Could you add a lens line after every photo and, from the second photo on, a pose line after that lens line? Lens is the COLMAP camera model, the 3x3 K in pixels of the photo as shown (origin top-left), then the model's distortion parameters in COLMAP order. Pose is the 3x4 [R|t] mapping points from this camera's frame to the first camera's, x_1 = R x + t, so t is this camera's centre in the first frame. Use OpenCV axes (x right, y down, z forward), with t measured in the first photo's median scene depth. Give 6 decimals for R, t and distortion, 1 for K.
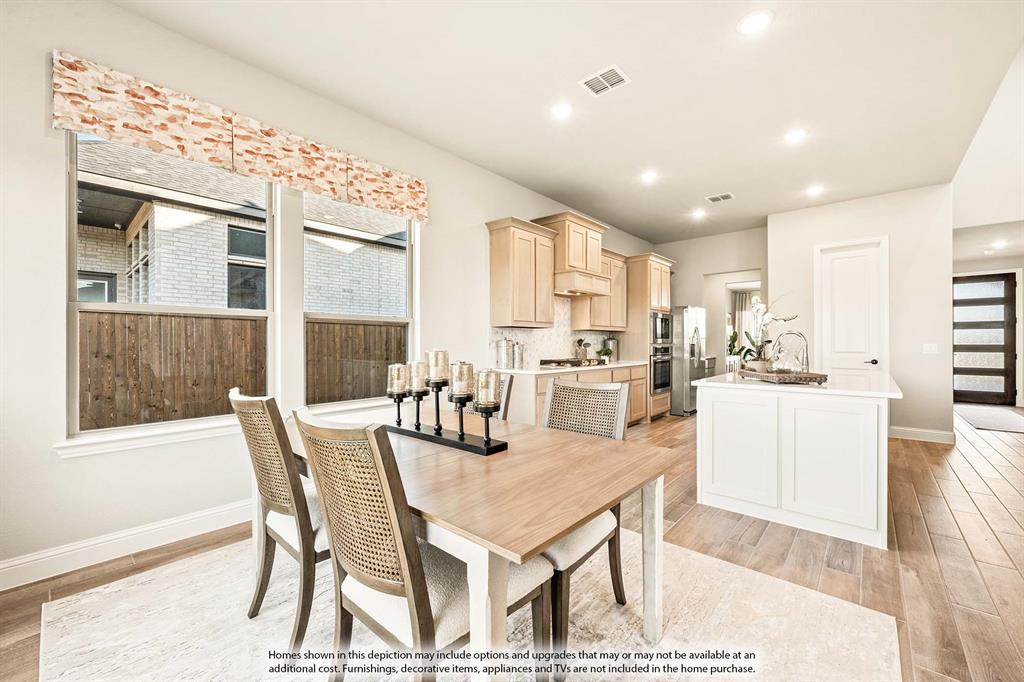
lens RADIAL K [[413.7, 0, 522.7], [0, 413.7, 340.8], [0, 0, 1]] dist [0.001787, -0.001133]
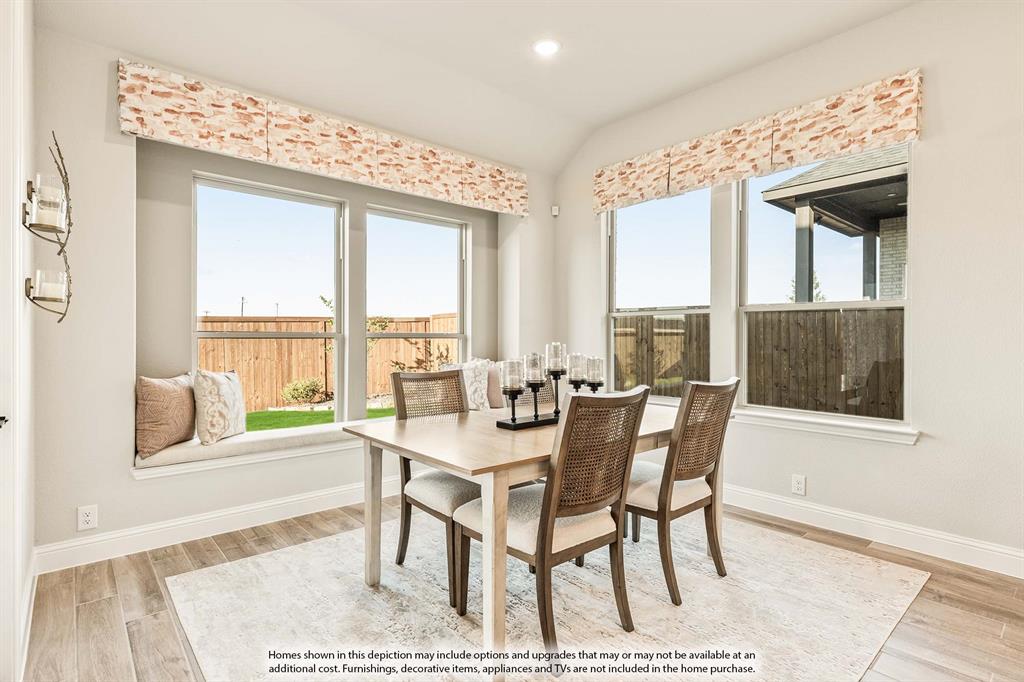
lens RADIAL K [[503.1, 0, 503.1], [0, 503.1, 339.2], [0, 0, 1]] dist [-0.003156, -0.000030]
pose [[-0.157214, 0.004325, -0.987555, 0.411252], [-0.002374, 0.999986, 0.004757, 0.001958], [0.987562, 0.003092, -0.157202, 0.373058]]
